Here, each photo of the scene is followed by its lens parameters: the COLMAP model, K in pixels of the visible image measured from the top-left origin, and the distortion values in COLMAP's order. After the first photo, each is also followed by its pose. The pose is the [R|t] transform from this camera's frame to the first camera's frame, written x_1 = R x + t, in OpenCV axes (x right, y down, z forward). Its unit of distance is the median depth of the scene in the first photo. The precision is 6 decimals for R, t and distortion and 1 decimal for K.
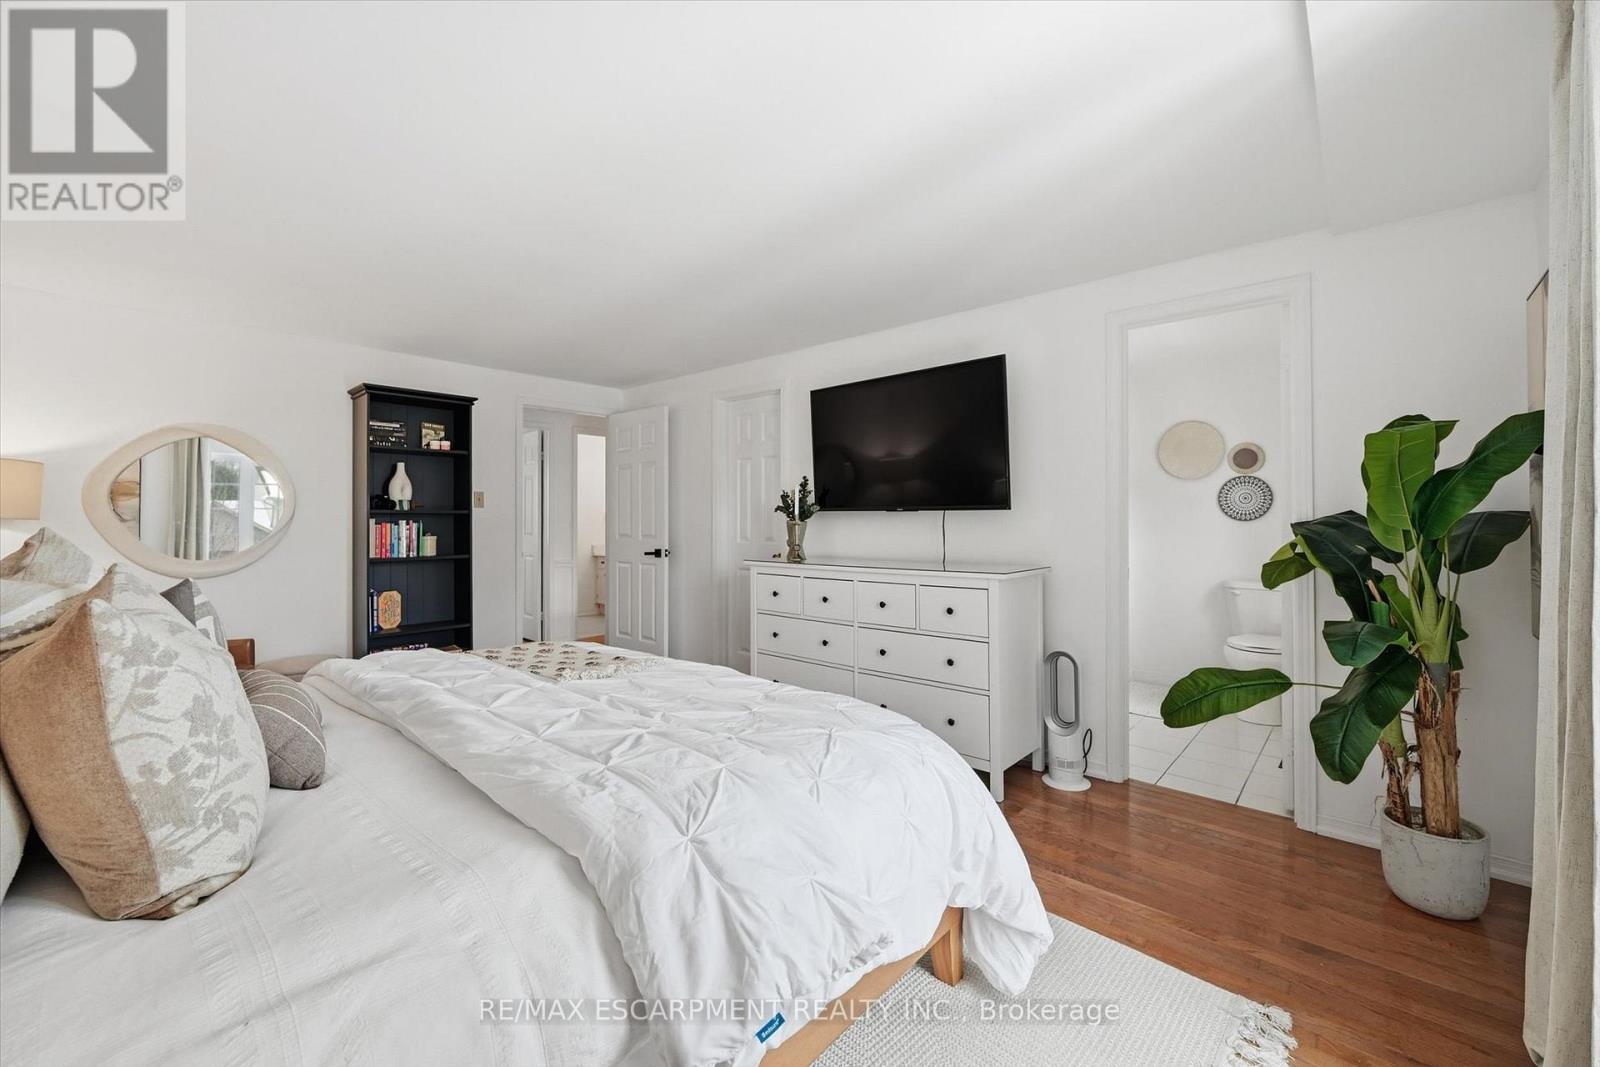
lens RADIAL K [[646.9, 0, 798.9], [0, 646.9, 514.8], [0, 0, 1]] dist [-0.000078, 0.000054]
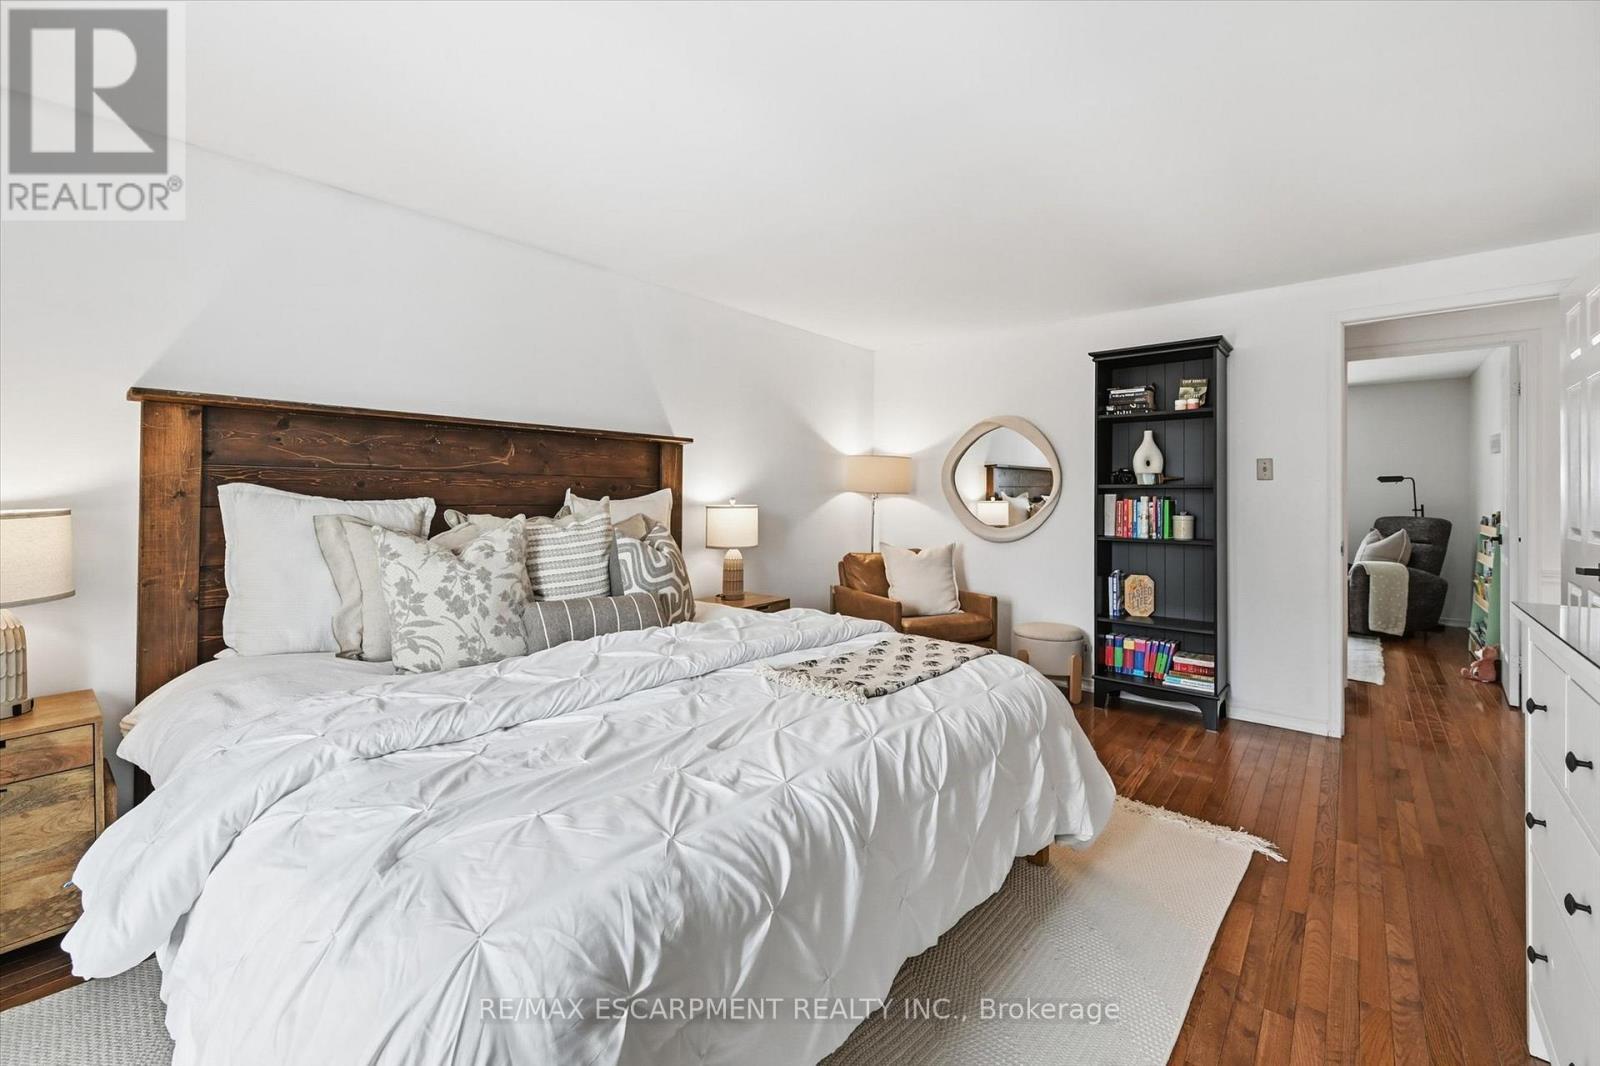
lens RADIAL K [[660.2, 0, 799.7], [0, 660.2, 498.4], [0, 0, 1]] dist [0.000147, 0.000042]
pose [[0.025818, 0.003950, -0.999659, 0.272407], [0.003553, 0.999986, 0.004043, 0.006057], [0.999660, -0.003656, 0.025804, 0.506353]]
